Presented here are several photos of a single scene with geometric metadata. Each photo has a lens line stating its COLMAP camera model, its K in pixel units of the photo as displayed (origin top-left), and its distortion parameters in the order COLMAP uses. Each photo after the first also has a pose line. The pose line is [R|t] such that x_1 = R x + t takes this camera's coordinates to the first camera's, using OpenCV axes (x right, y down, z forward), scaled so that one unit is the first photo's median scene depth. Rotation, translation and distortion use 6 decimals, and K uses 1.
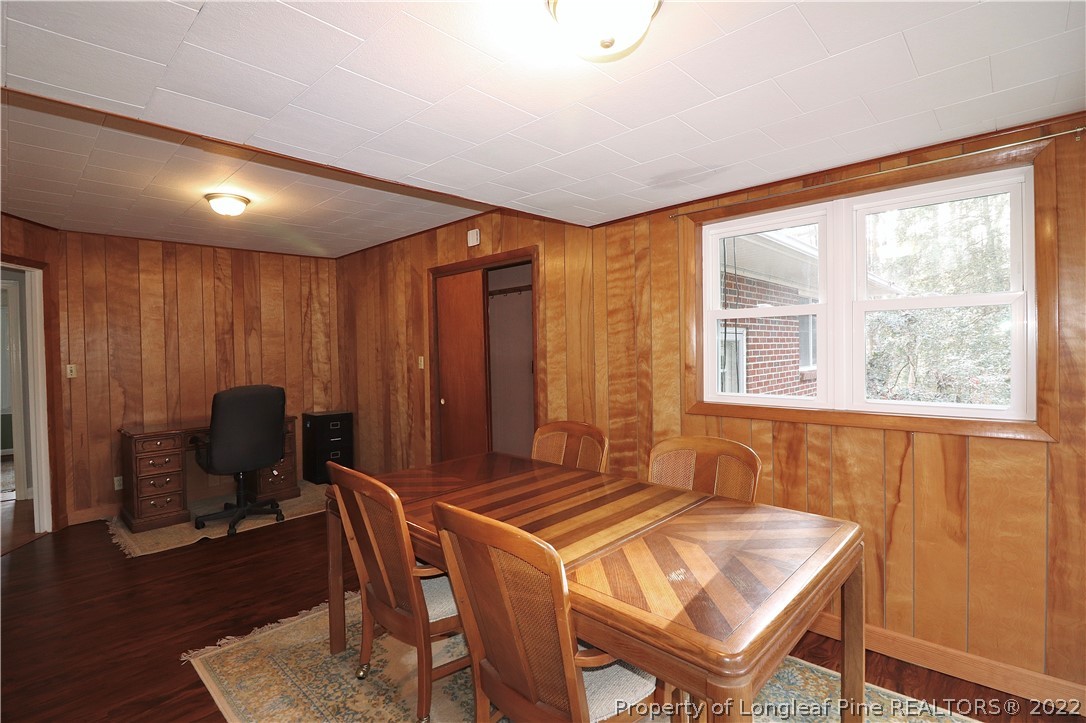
lens RADIAL K [[512.5, 0, 544.4], [0, 512.5, 355.5], [0, 0, 1]] dist [-0.014064, -0.004071]
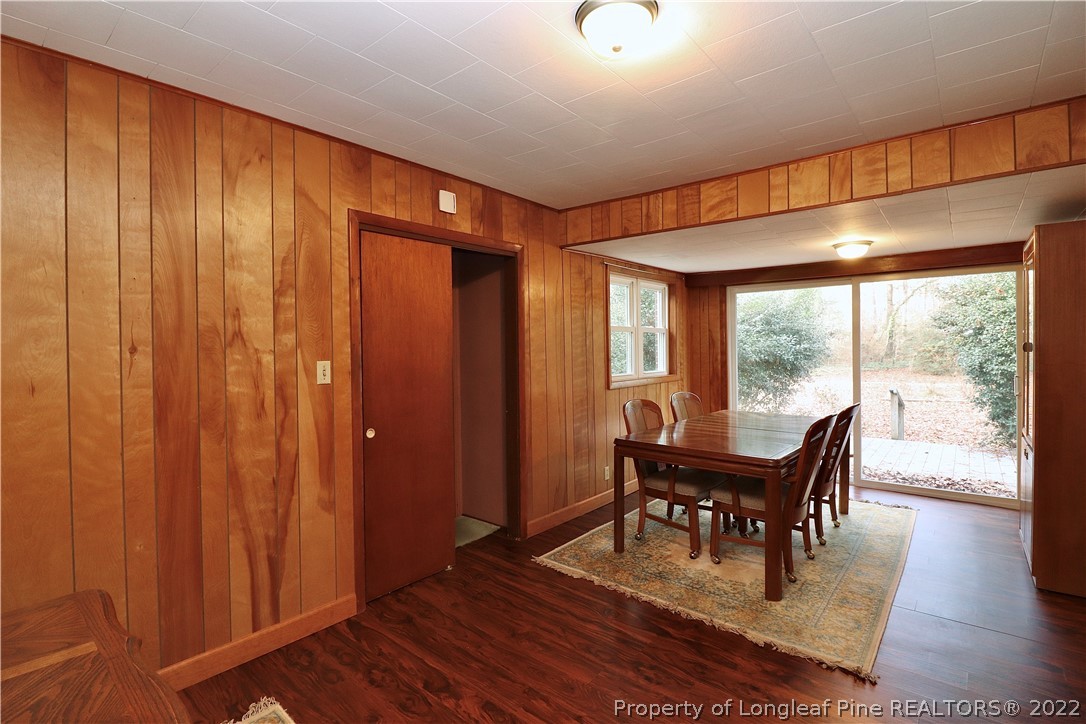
lens RADIAL K [[512.5, 0, 544.3], [0, 512.5, 356.8], [0, 0, 1]] dist [-0.014064, -0.004071]
pose [[-0.057235, 0.008818, 0.998322, -0.826062], [0.035336, 0.999352, -0.006801, 0.009634], [-0.997735, 0.034888, -0.057510, 0.827570]]
